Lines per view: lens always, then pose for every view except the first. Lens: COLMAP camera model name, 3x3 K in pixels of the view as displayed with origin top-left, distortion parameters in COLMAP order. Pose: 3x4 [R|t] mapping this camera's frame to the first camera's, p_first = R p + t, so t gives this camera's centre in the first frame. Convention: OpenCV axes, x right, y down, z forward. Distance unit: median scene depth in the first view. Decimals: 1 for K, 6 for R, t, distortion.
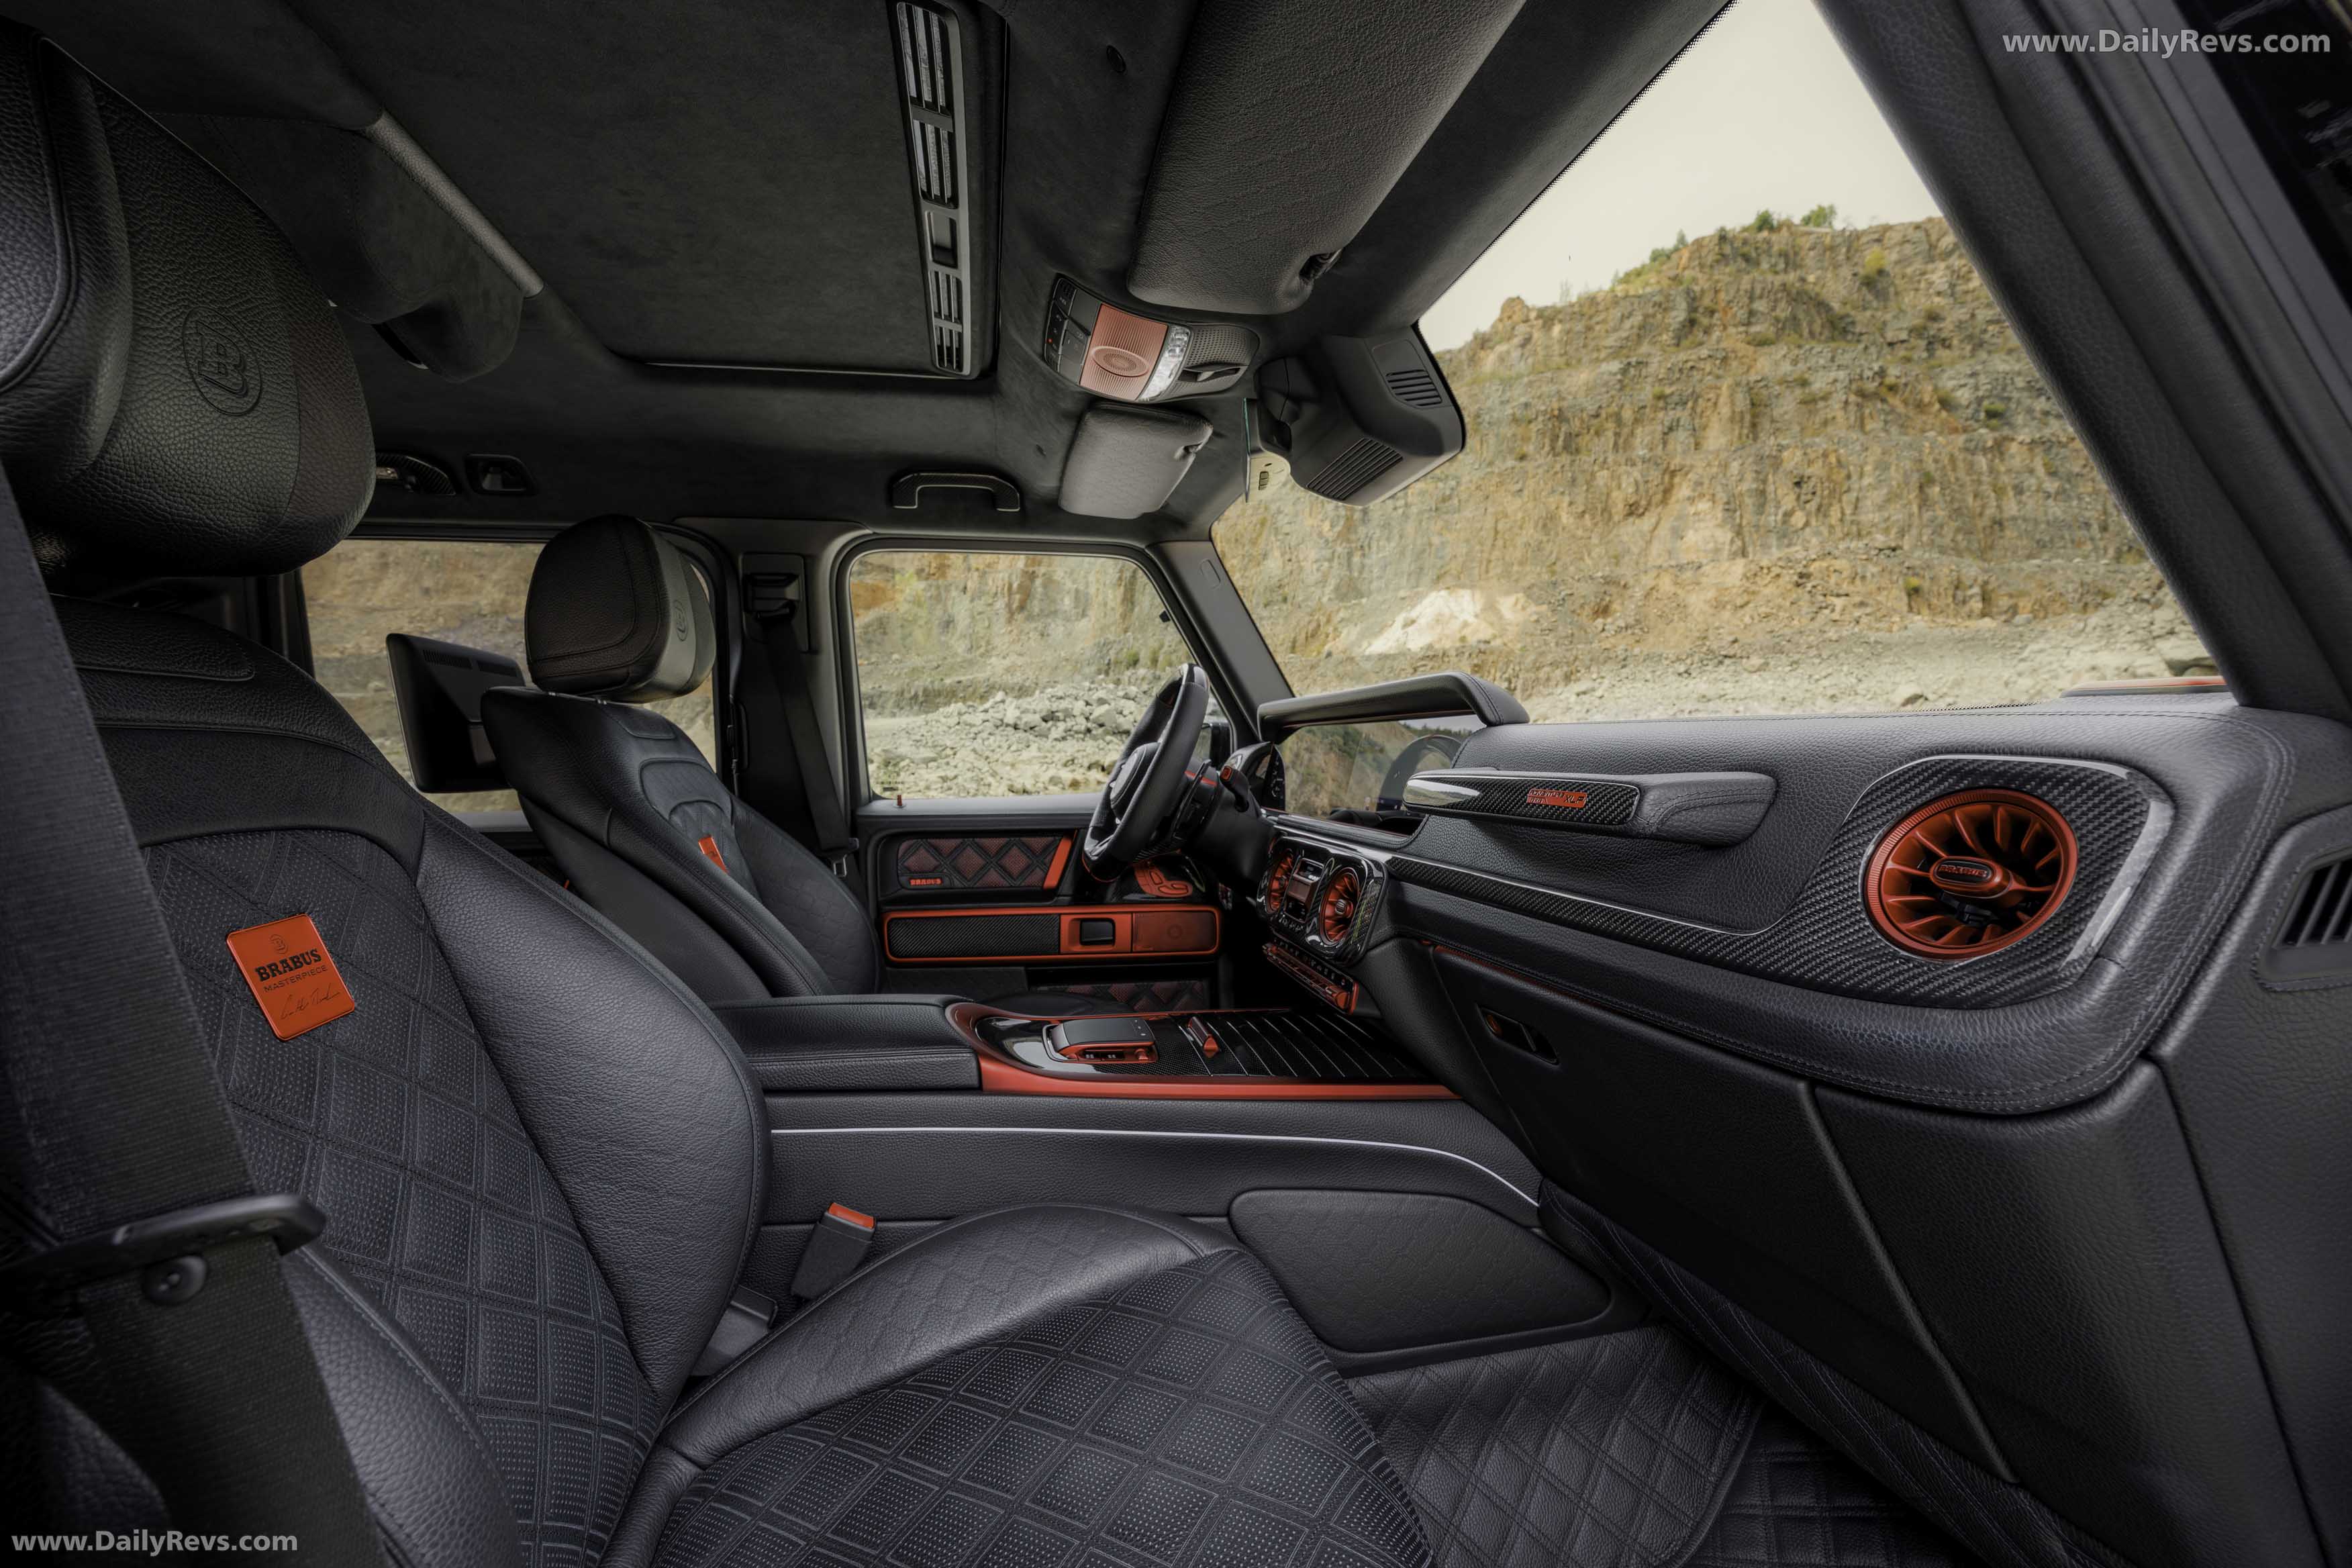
lens RADIAL K [[902.2, 0, 1187.4], [0, 902.2, 769.9], [0, 0, 1]] dist [-0.003199, 0.000403]
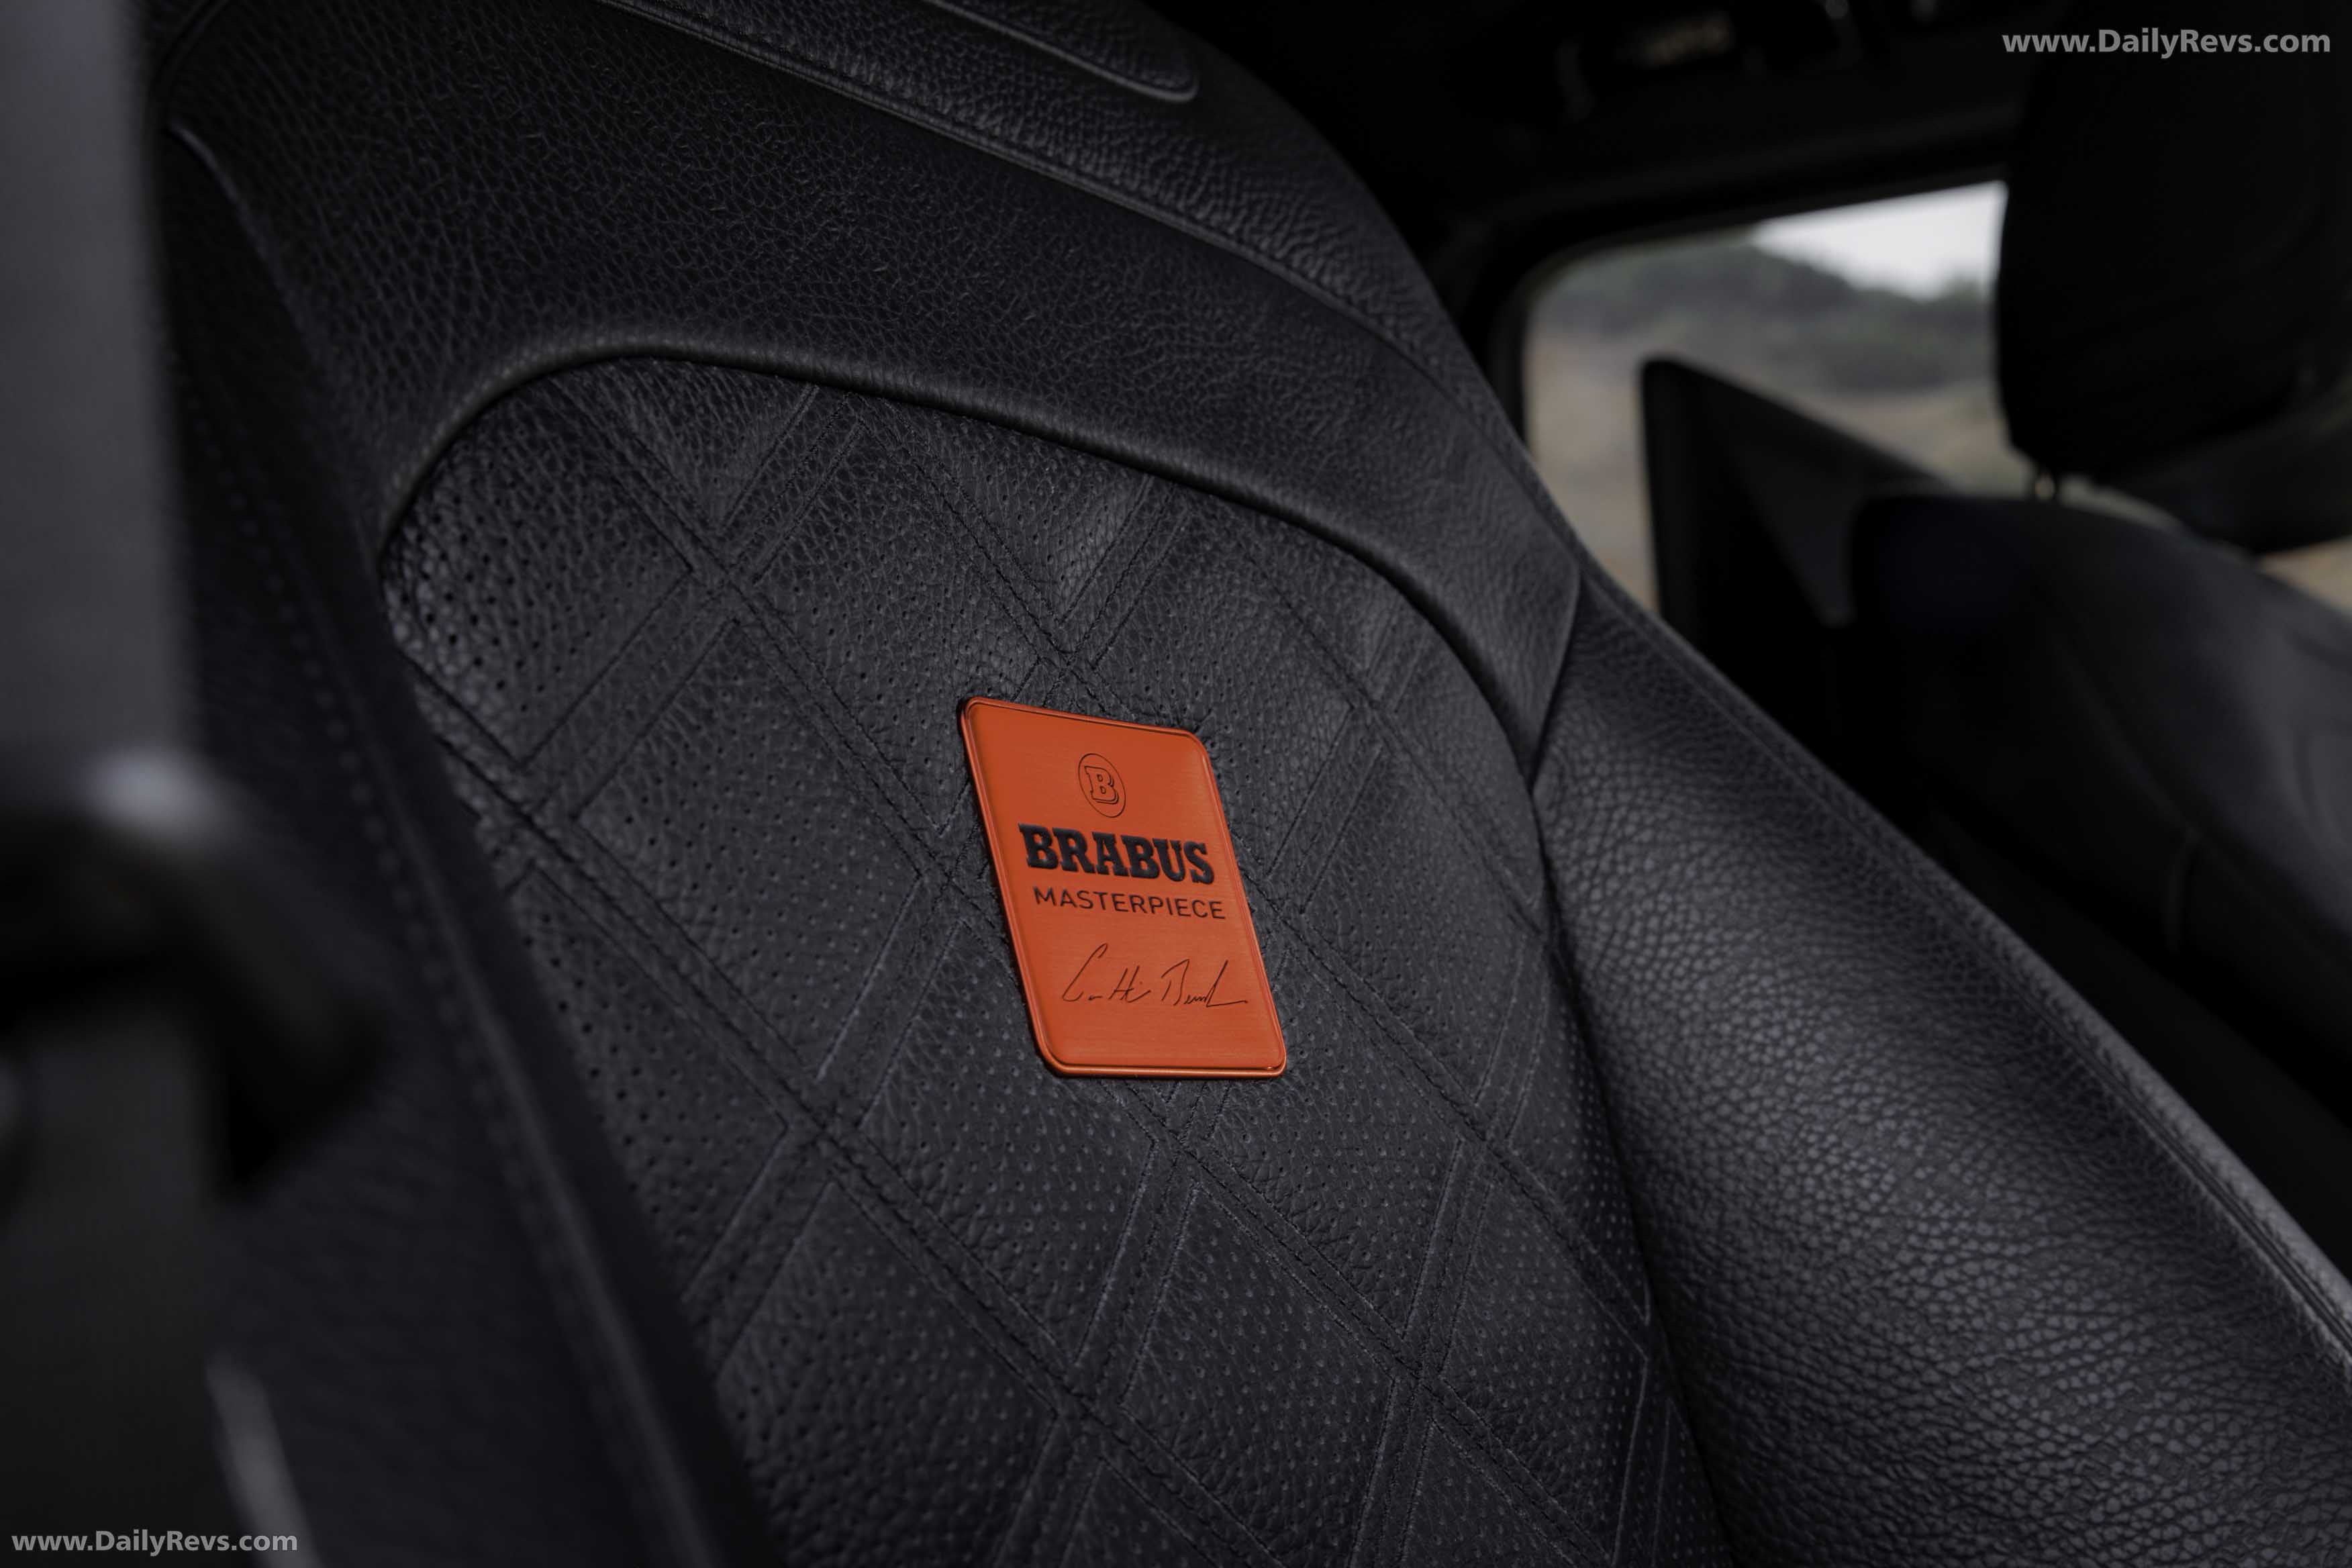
lens RADIAL K [[2945.5, 0, 1172.3], [0, 2945.5, 778.7], [0, 0, 1]] dist [0.049981, 0.000000]
pose [[0.601824, -0.029481, -0.798084, -0.213470], [-0.072380, 0.993192, -0.091269, 0.277769], [0.795342, 0.112693, 0.595593, 0.433160]]
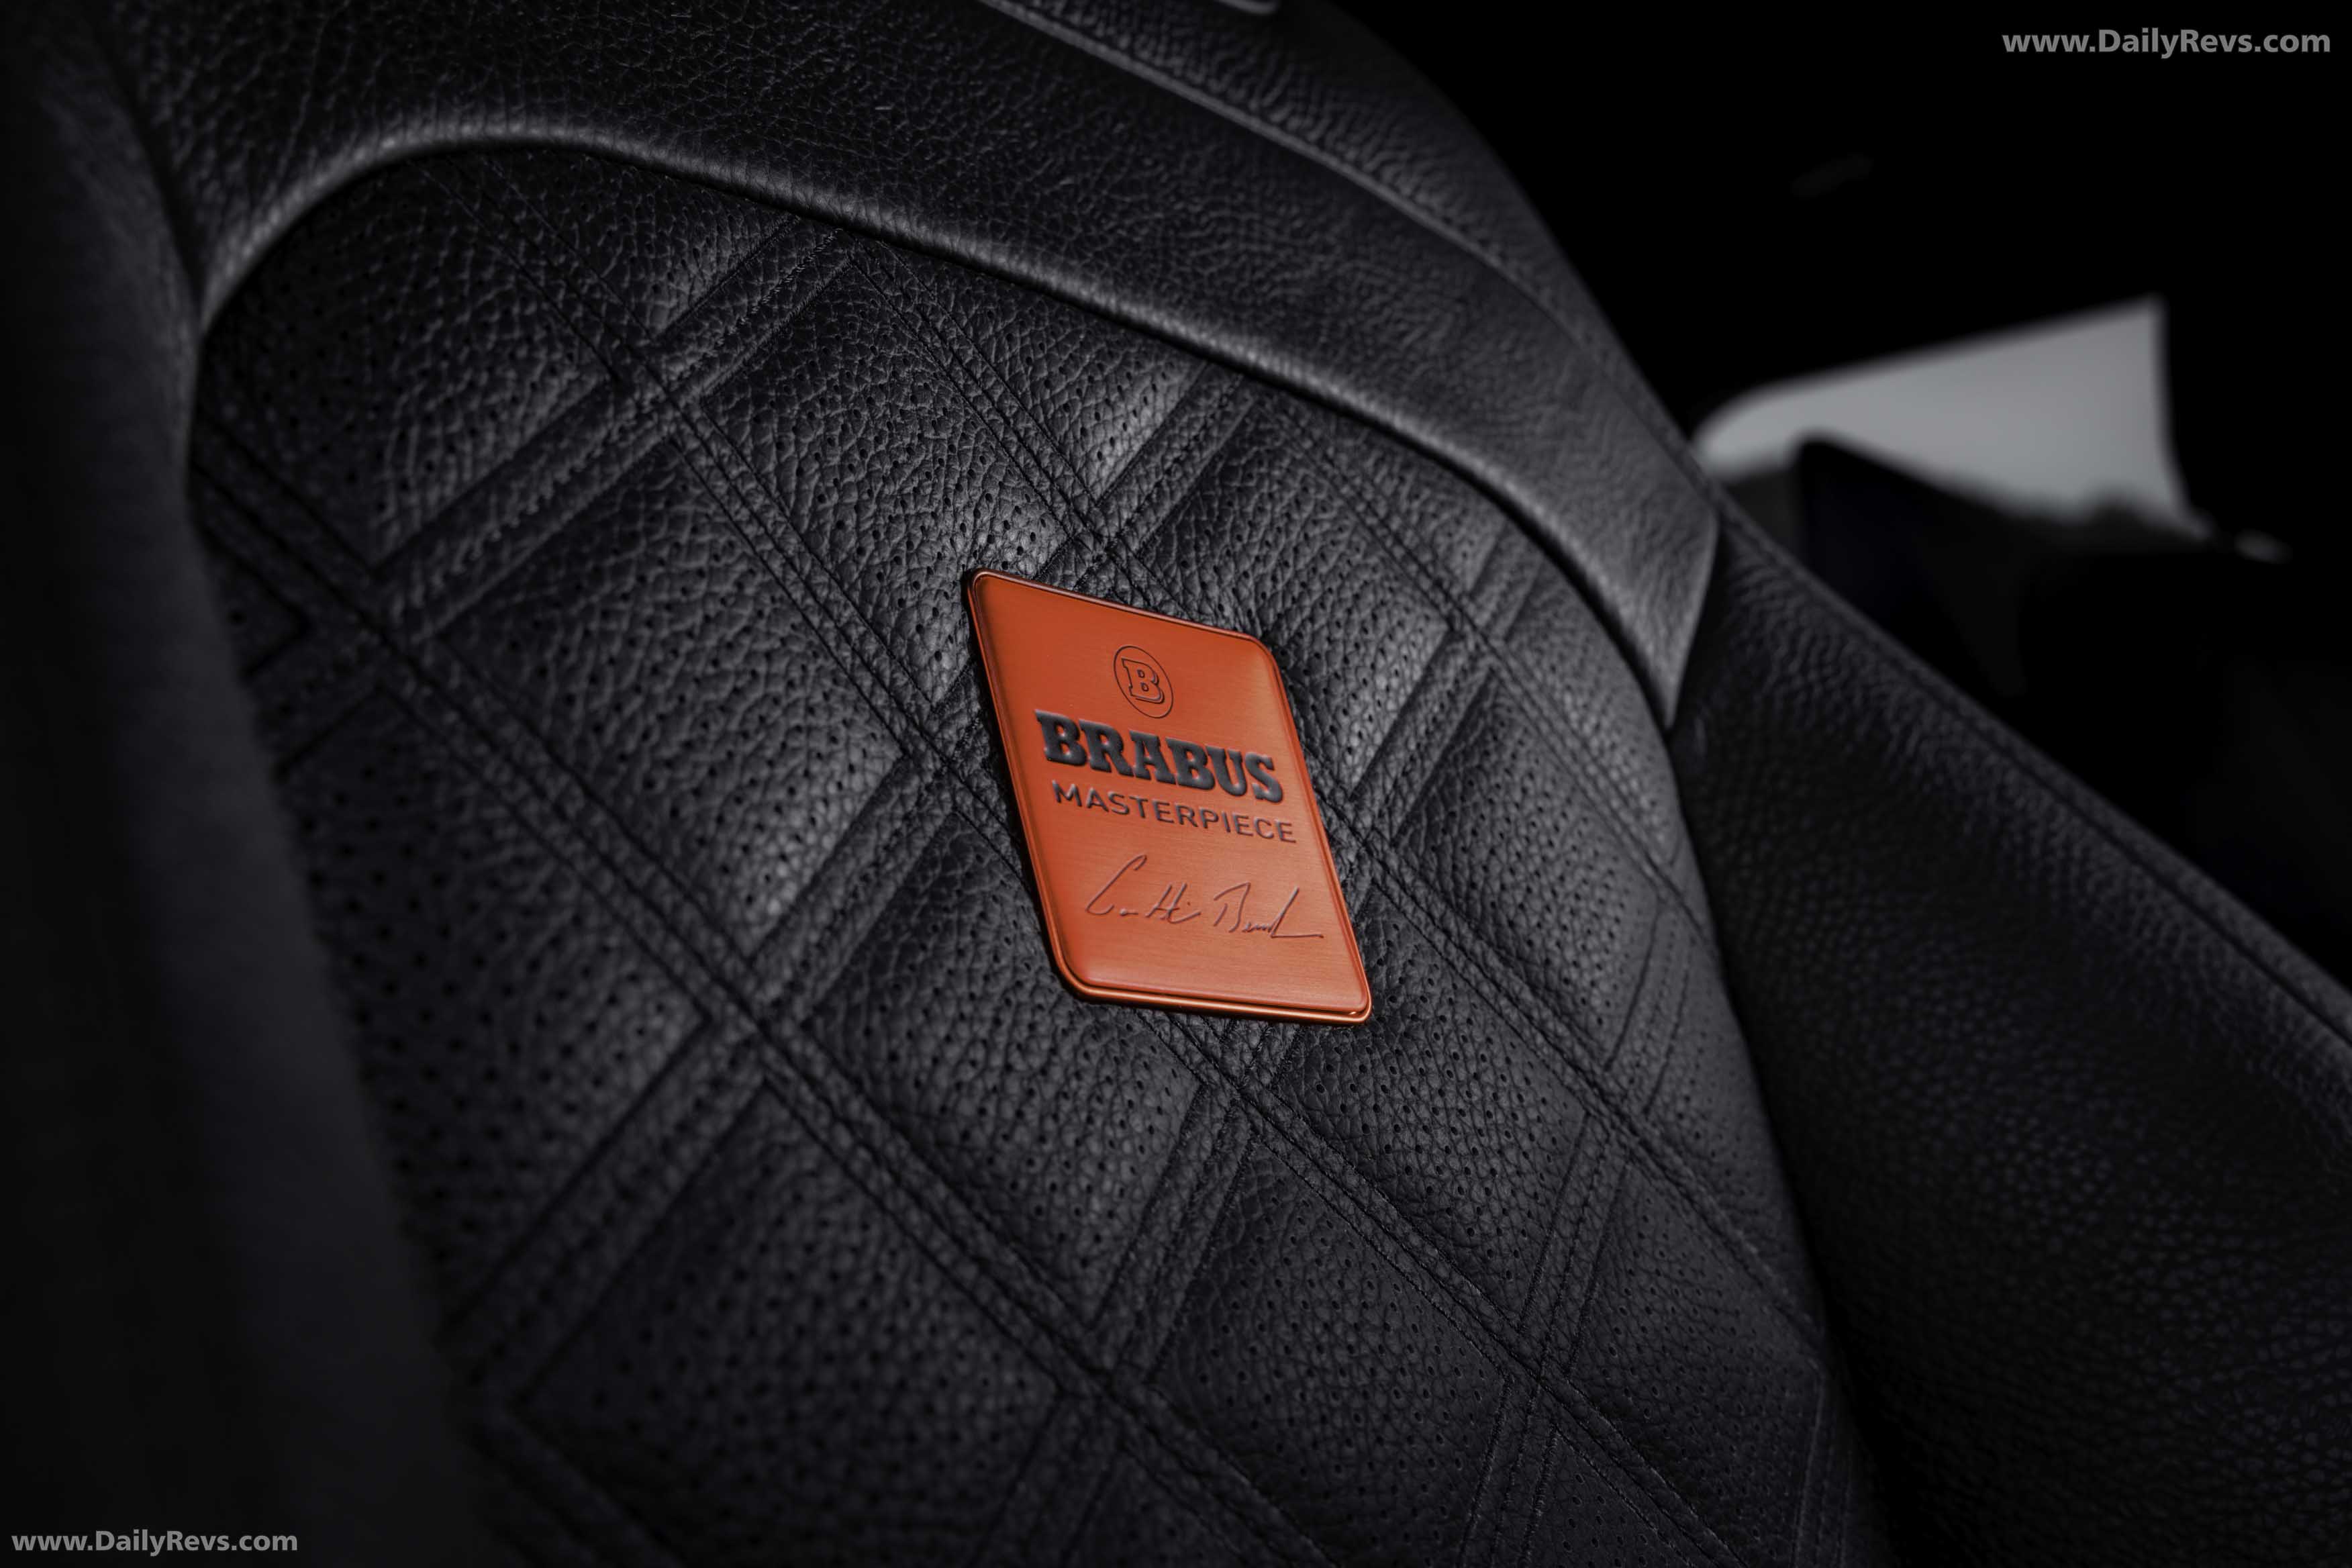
lens RADIAL K [[2717.6, 0, 1164.0], [0, 2717.6, 803.0], [0, 0, 1]] dist [0.042479, 0.000000]
pose [[0.535156, -0.098287, -0.839016, -0.359804], [-0.057604, 0.986650, -0.152324, 0.343052], [0.842787, 0.129848, 0.522350, 0.602165]]
